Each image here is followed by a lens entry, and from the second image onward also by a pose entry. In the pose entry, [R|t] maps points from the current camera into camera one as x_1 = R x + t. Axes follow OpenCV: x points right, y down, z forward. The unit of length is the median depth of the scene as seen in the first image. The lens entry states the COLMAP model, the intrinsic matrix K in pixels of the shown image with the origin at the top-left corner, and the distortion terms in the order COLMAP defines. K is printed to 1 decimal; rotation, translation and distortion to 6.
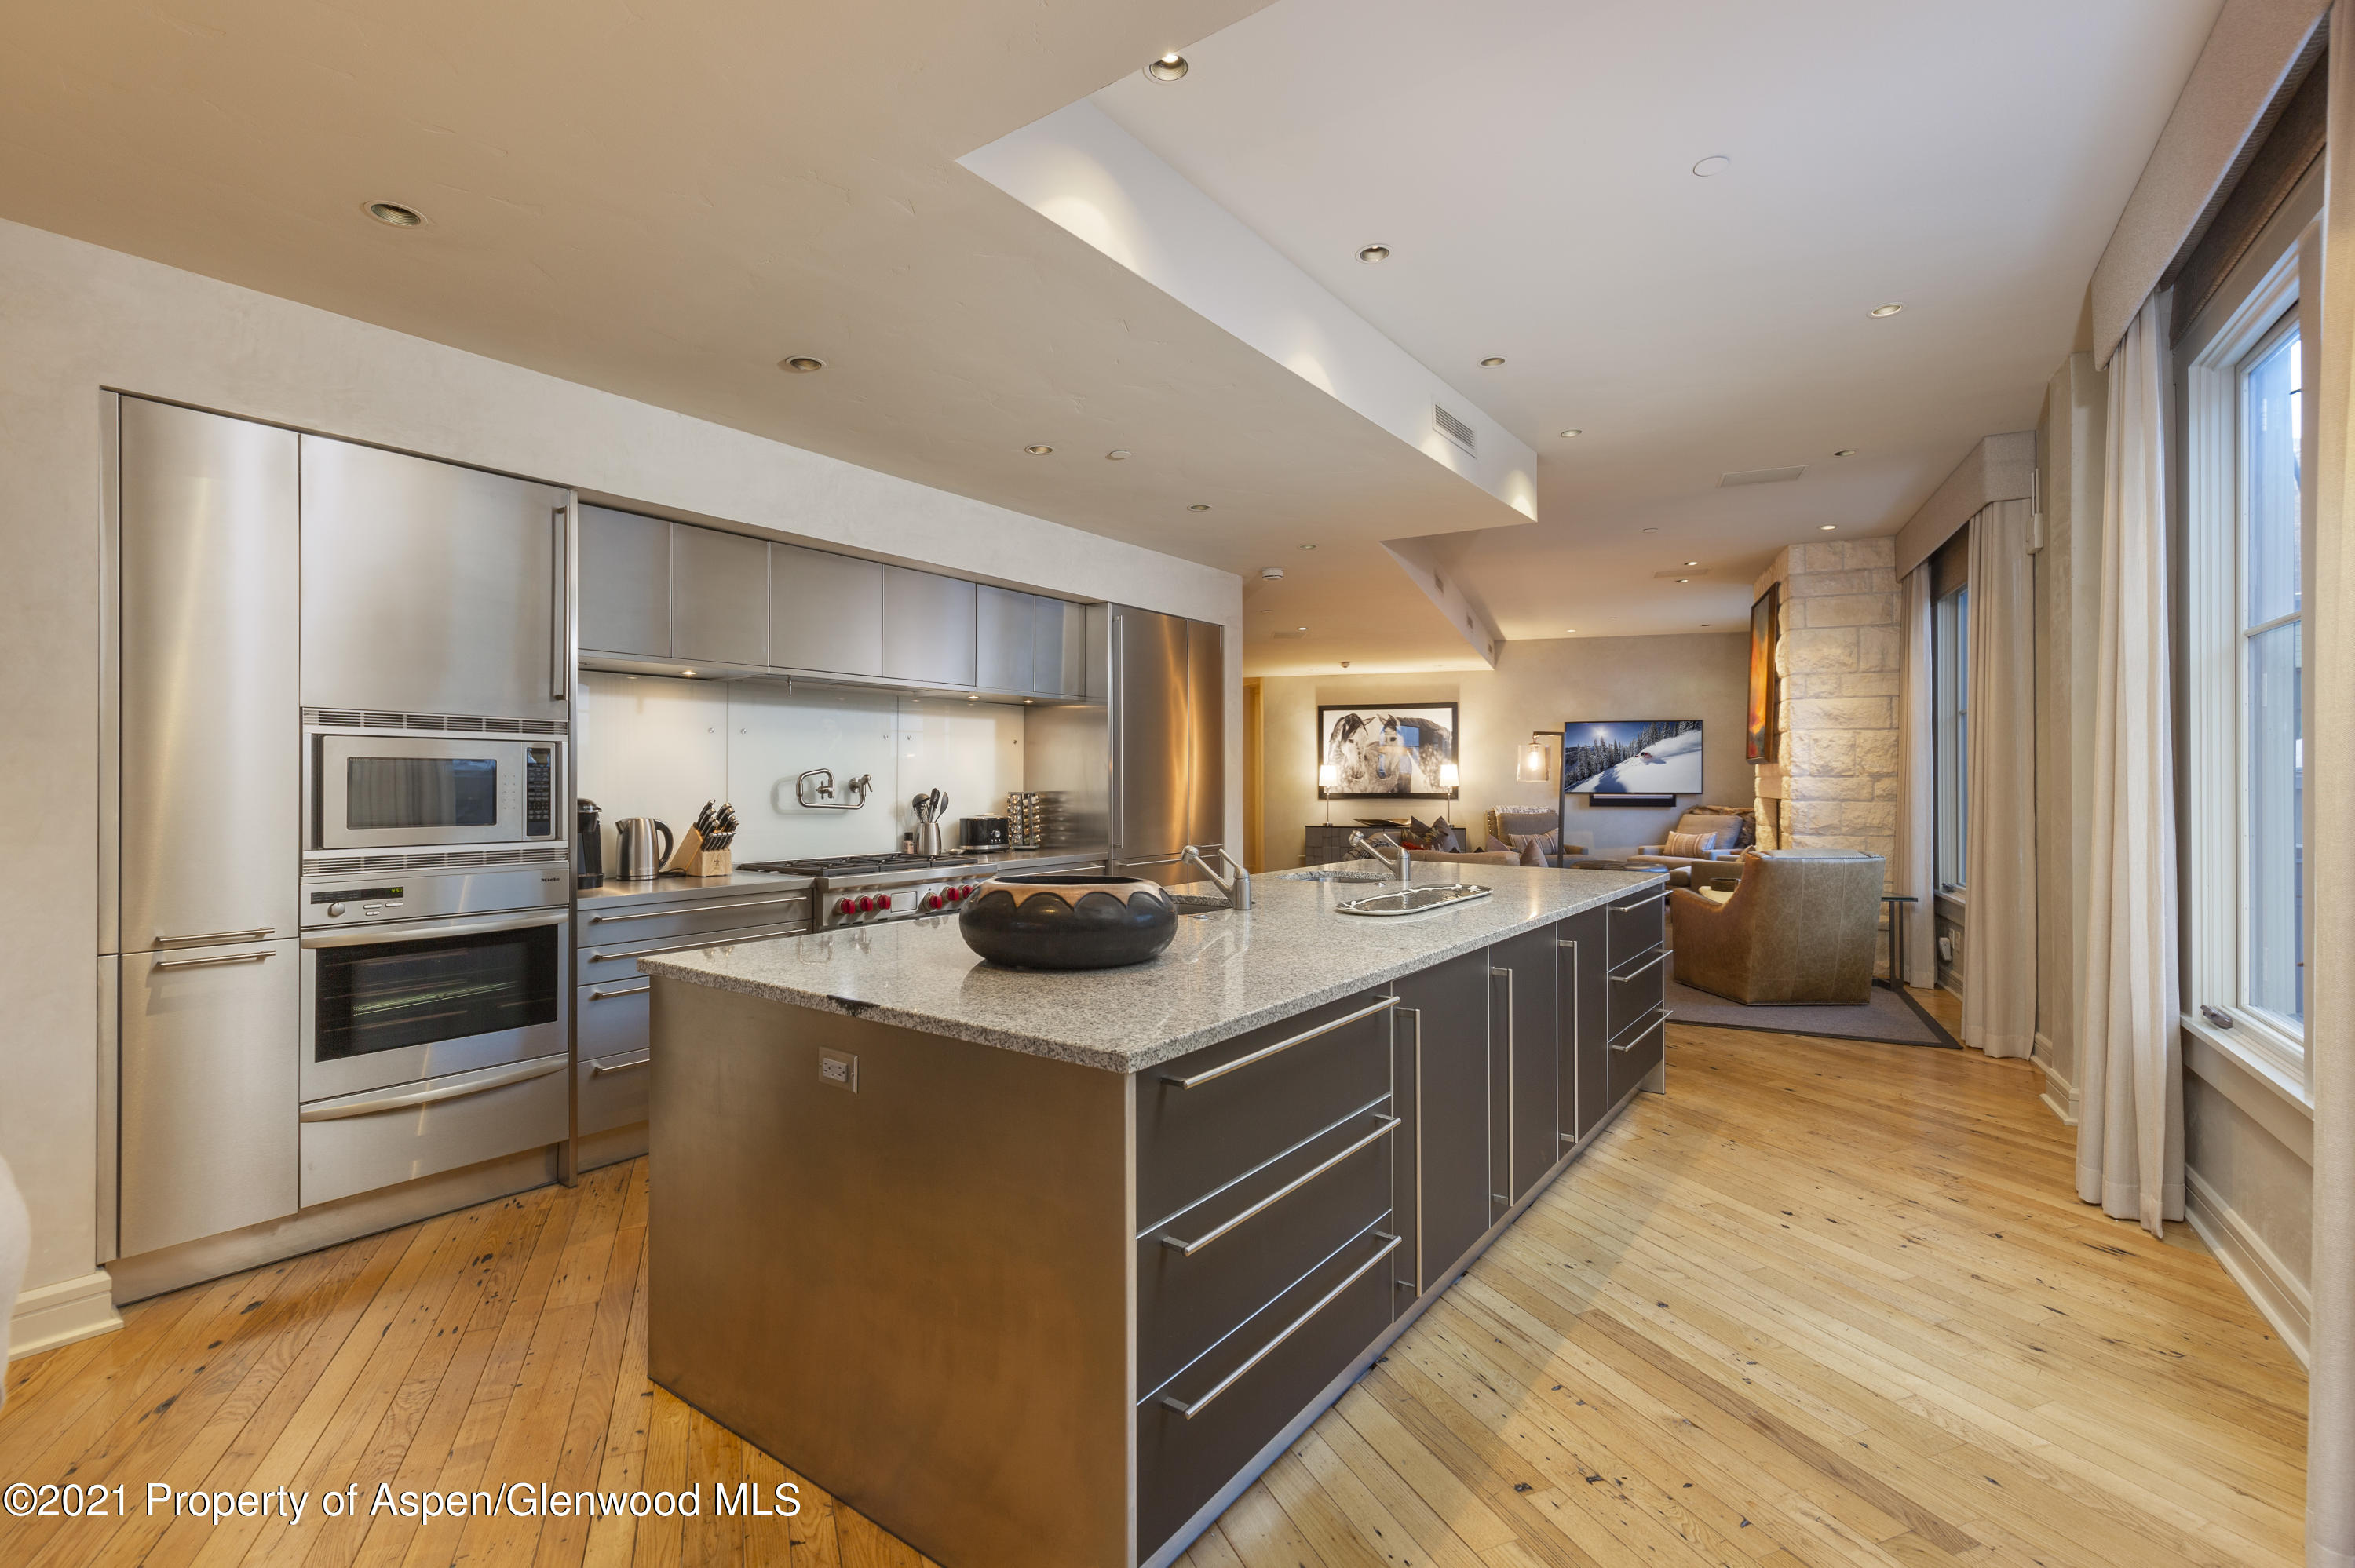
lens RADIAL K [[1057.6, 0, 1177.5], [0, 1057.6, 784.0], [0, 0, 1]] dist [0.001090, -0.000591]
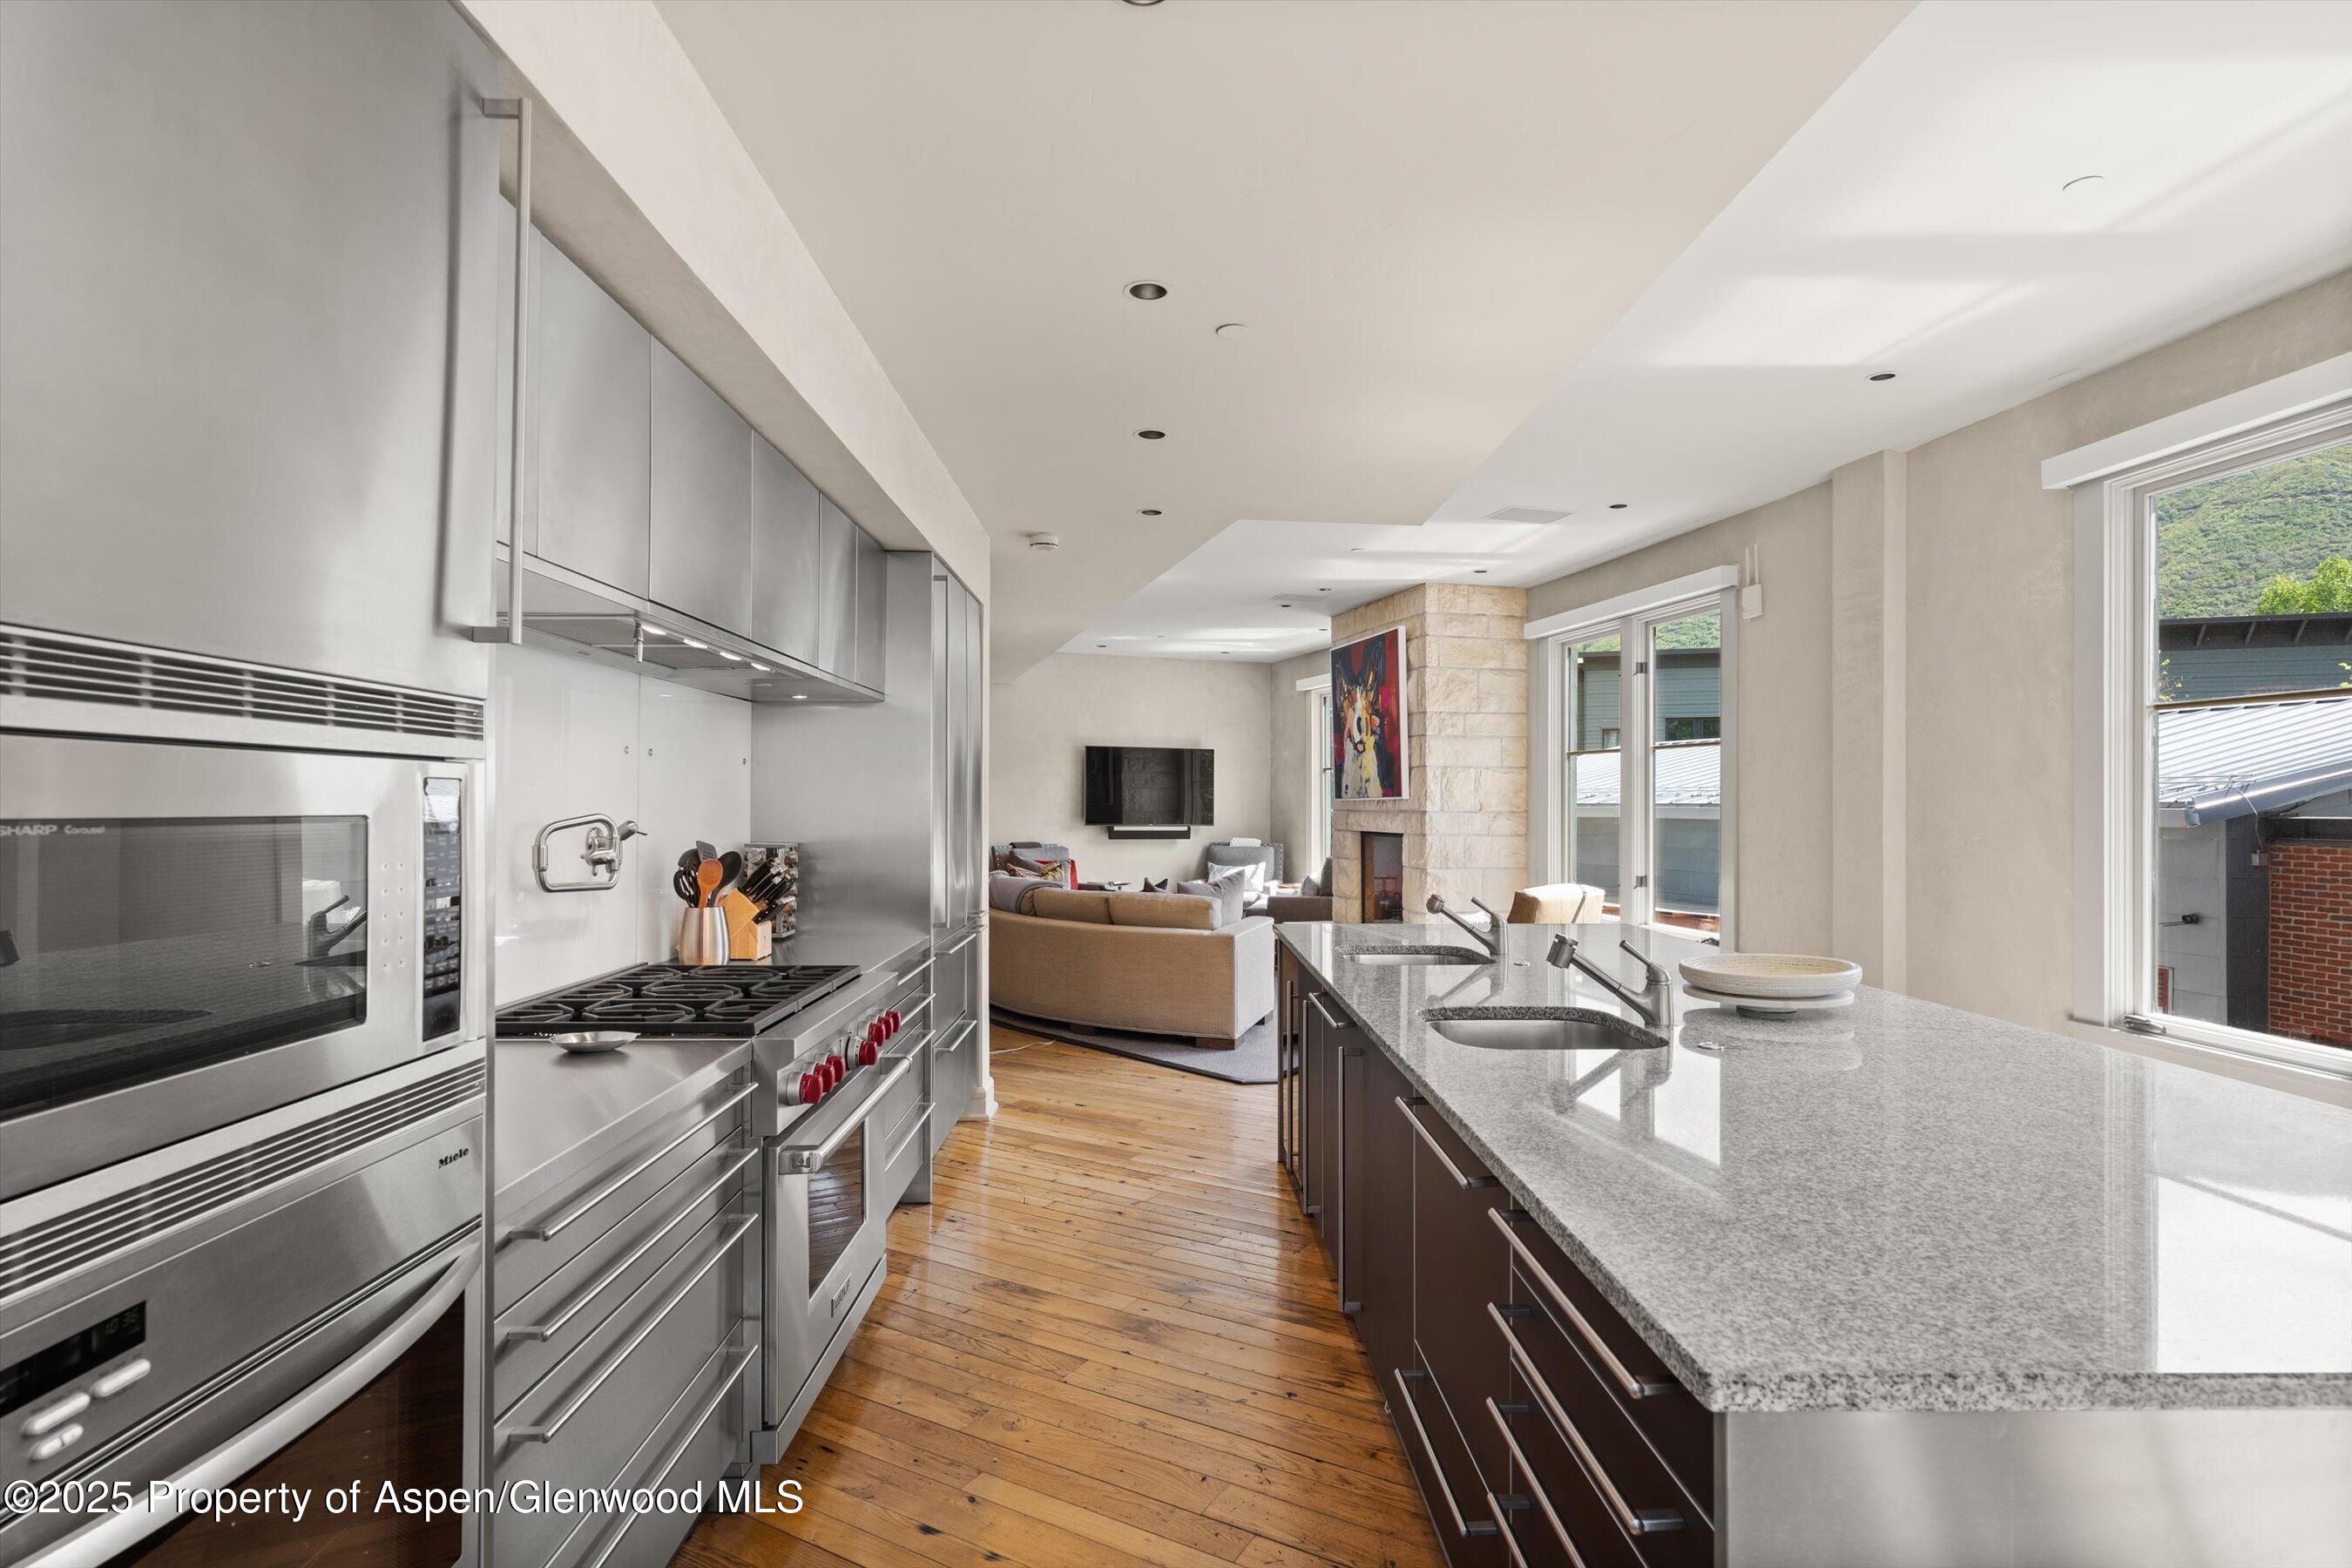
lens RADIAL K [[1174.0, 0, 1173.8], [0, 1174.0, 801.4], [0, 0, 1]] dist [-0.001925, -0.000482]
pose [[0.796148, 0.003556, 0.605091, -0.634001], [-0.000977, 0.999989, -0.004590, -0.024939], [-0.605101, 0.003063, 0.796143, 0.547970]]
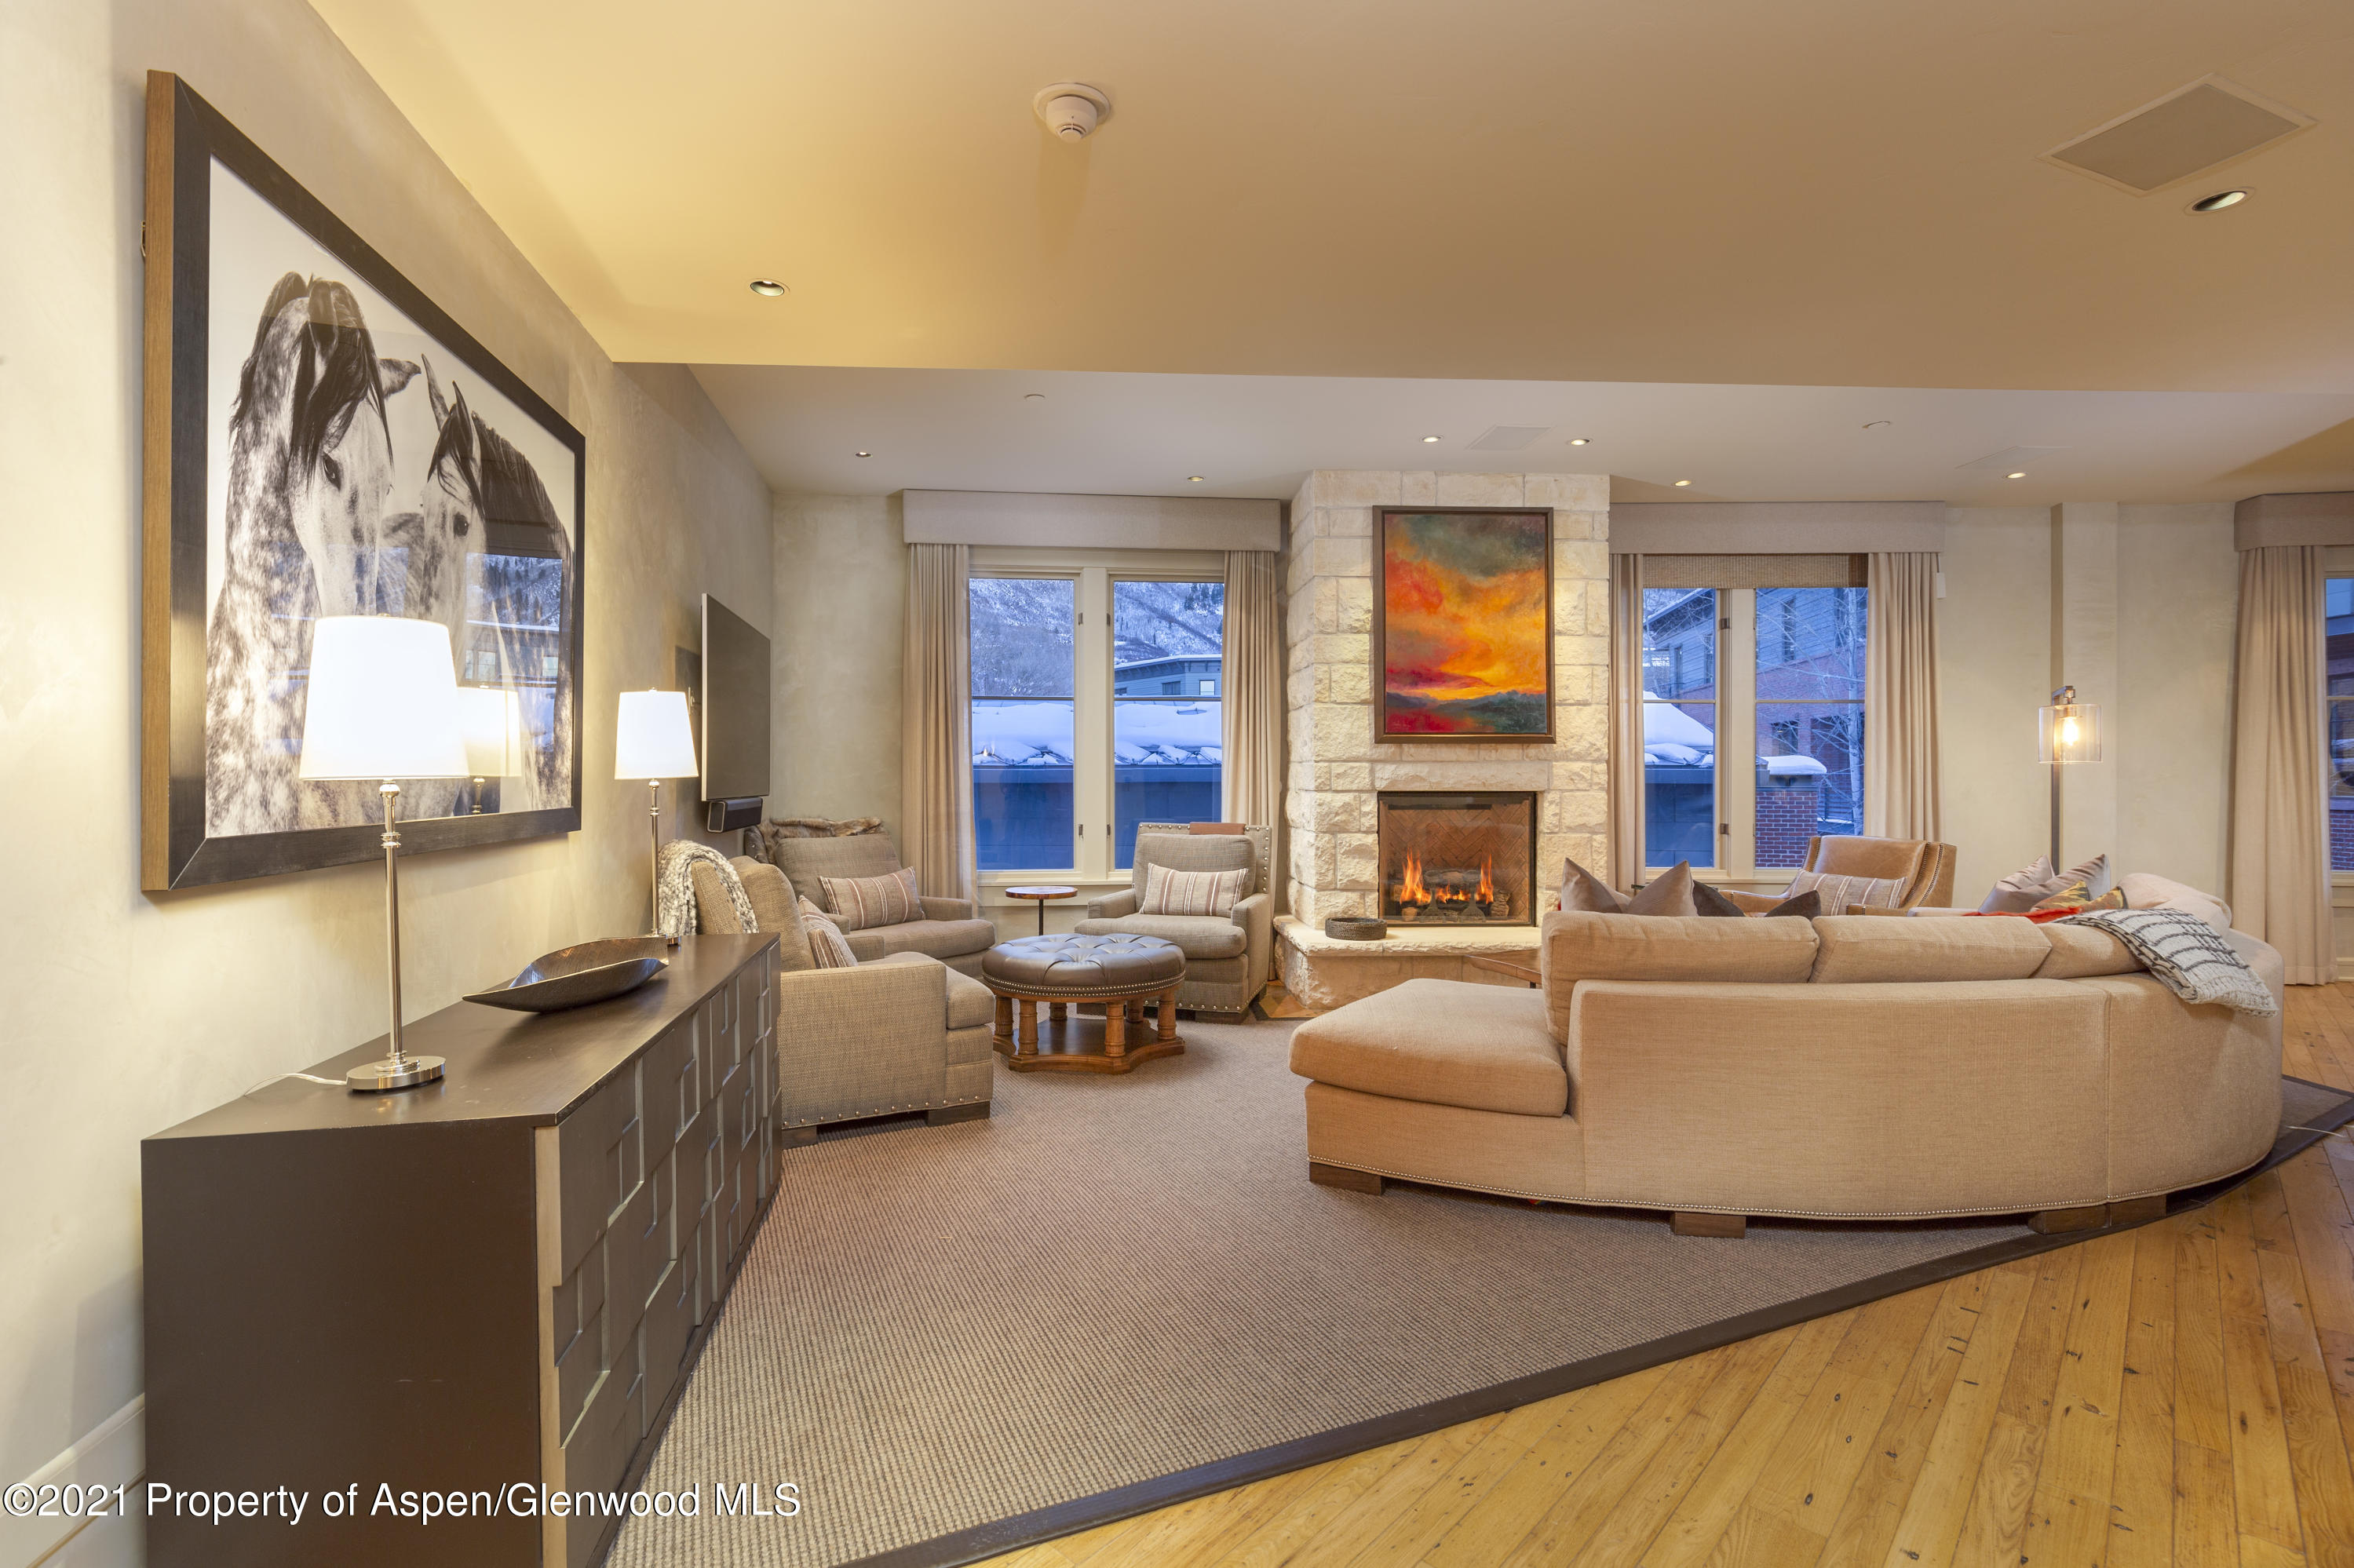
lens RADIAL K [[1108.9, 0, 1177.0], [0, 1108.9, 784.0], [0, 0, 1]] dist [0.020885, 0.000139]
pose [[-0.434355, -0.001997, 0.900739, -0.098651], [0.005428, 0.999974, 0.004835, 0.009246], [-0.900725, 0.006989, -0.434333, 3.599910]]
